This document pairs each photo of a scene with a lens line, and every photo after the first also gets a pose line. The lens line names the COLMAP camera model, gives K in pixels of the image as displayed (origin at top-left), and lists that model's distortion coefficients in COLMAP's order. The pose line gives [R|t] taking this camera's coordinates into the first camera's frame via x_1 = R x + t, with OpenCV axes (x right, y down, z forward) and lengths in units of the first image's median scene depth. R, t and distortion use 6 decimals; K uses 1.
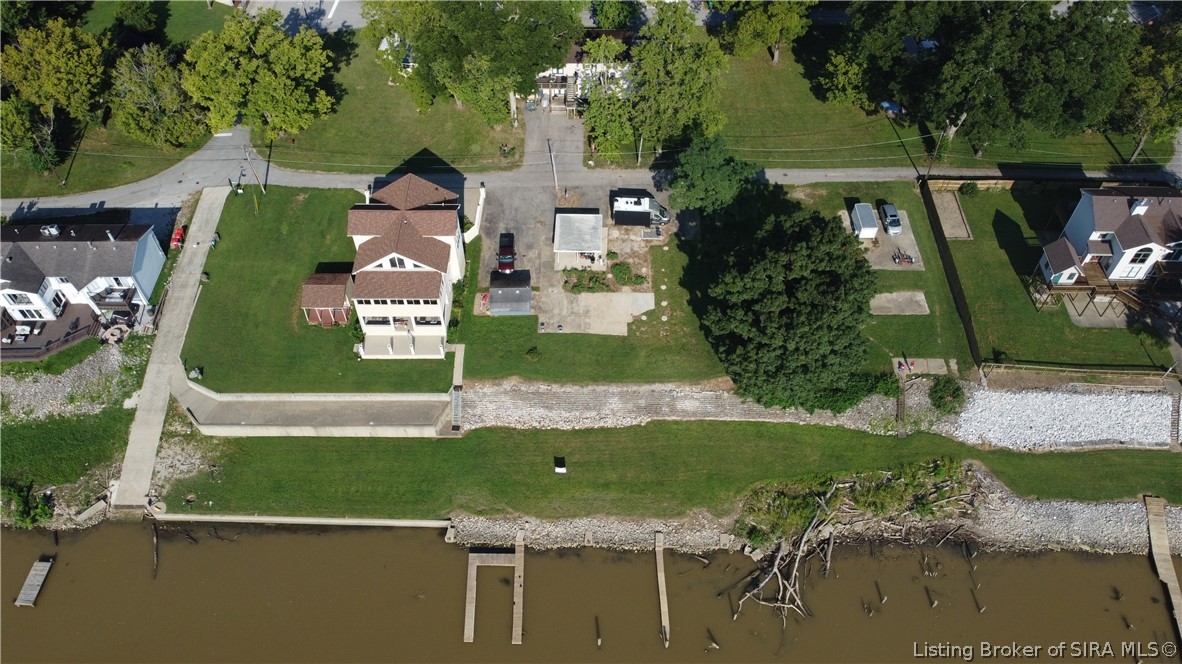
lens RADIAL K [[892.6, 0, 591.2], [0, 892.6, 320.3], [0, 0, 1]] dist [0.021375, -0.020450]
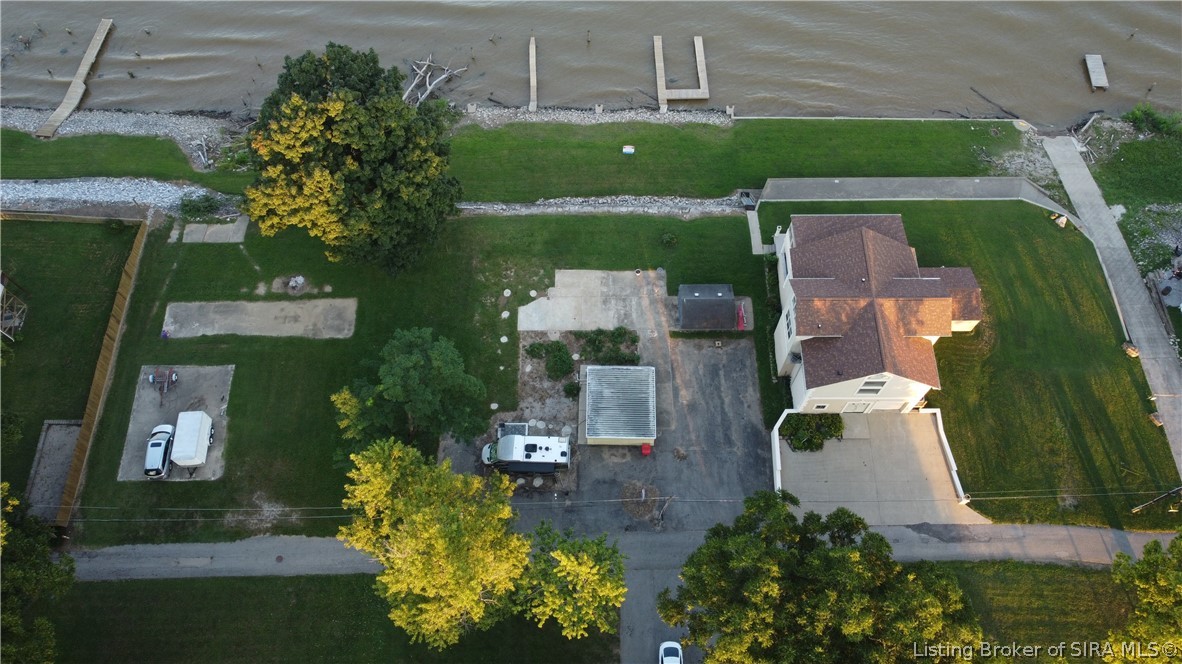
lens RADIAL K [[892.6, 0, 591.2], [0, 892.6, 320.3], [0, 0, 1]] dist [0.021375, -0.020450]
pose [[-0.999893, 0.014111, 0.003767, 0.005524], [-0.002324, -0.408315, 0.912838, -0.771398], [0.014419, 0.912732, 0.408304, 0.739100]]
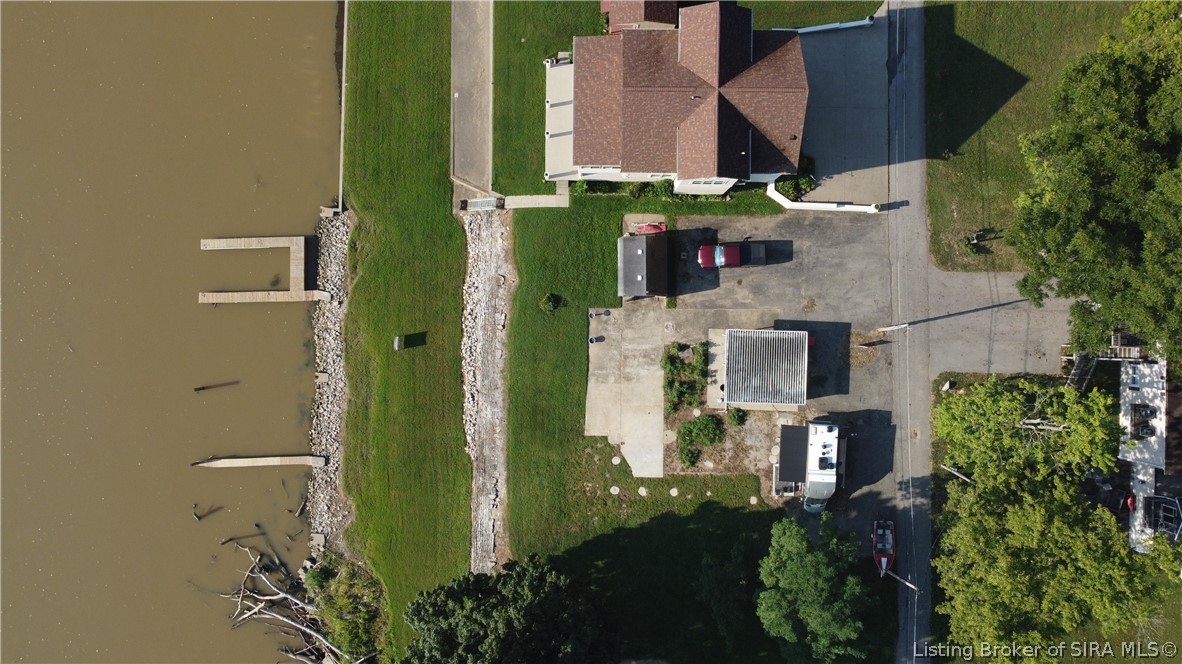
lens RADIAL K [[892.6, 0, 591.2], [0, 892.6, 320.3], [0, 0, 1]] dist [0.021375, -0.020450]
pose [[-0.001247, 0.999999, 0.000647, -0.053068], [-0.770302, -0.001373, 0.637677, -0.453815], [0.637678, 0.000296, 0.770303, 0.477570]]
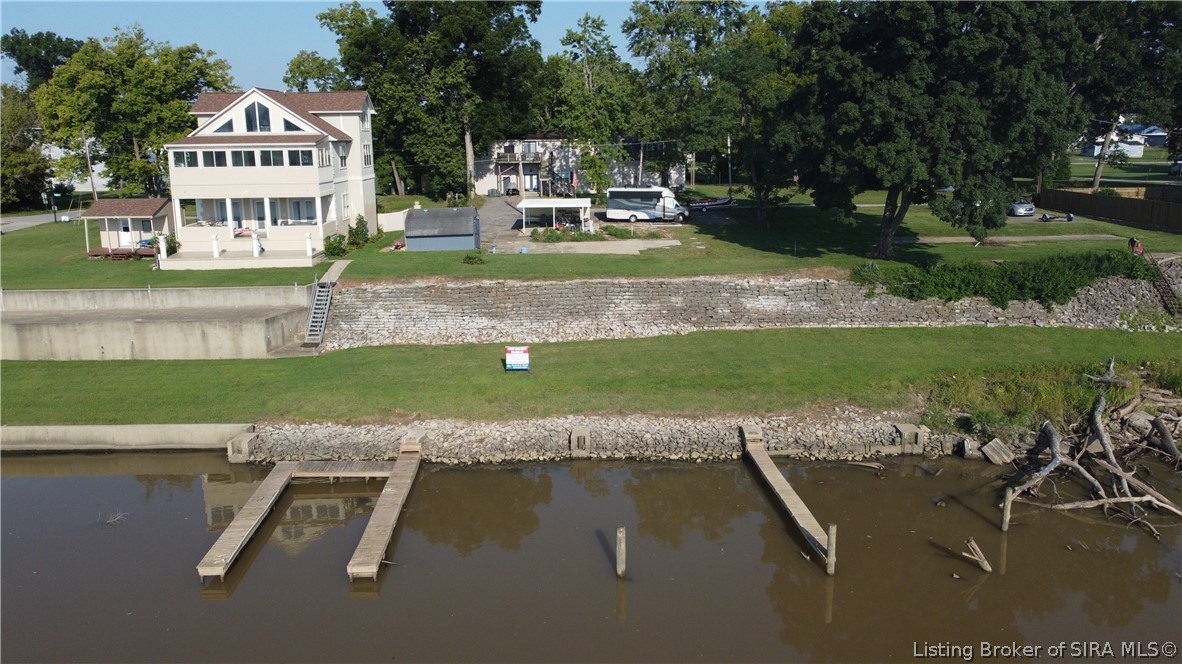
lens RADIAL K [[892.6, 0, 591.2], [0, 892.6, 320.3], [0, 0, 1]] dist [0.021375, -0.020450]
pose [[0.999518, -0.011815, 0.028698, -0.008548], [0.027247, 0.776798, -0.629160, 0.428194], [-0.014860, 0.629638, 0.776746, 0.600482]]
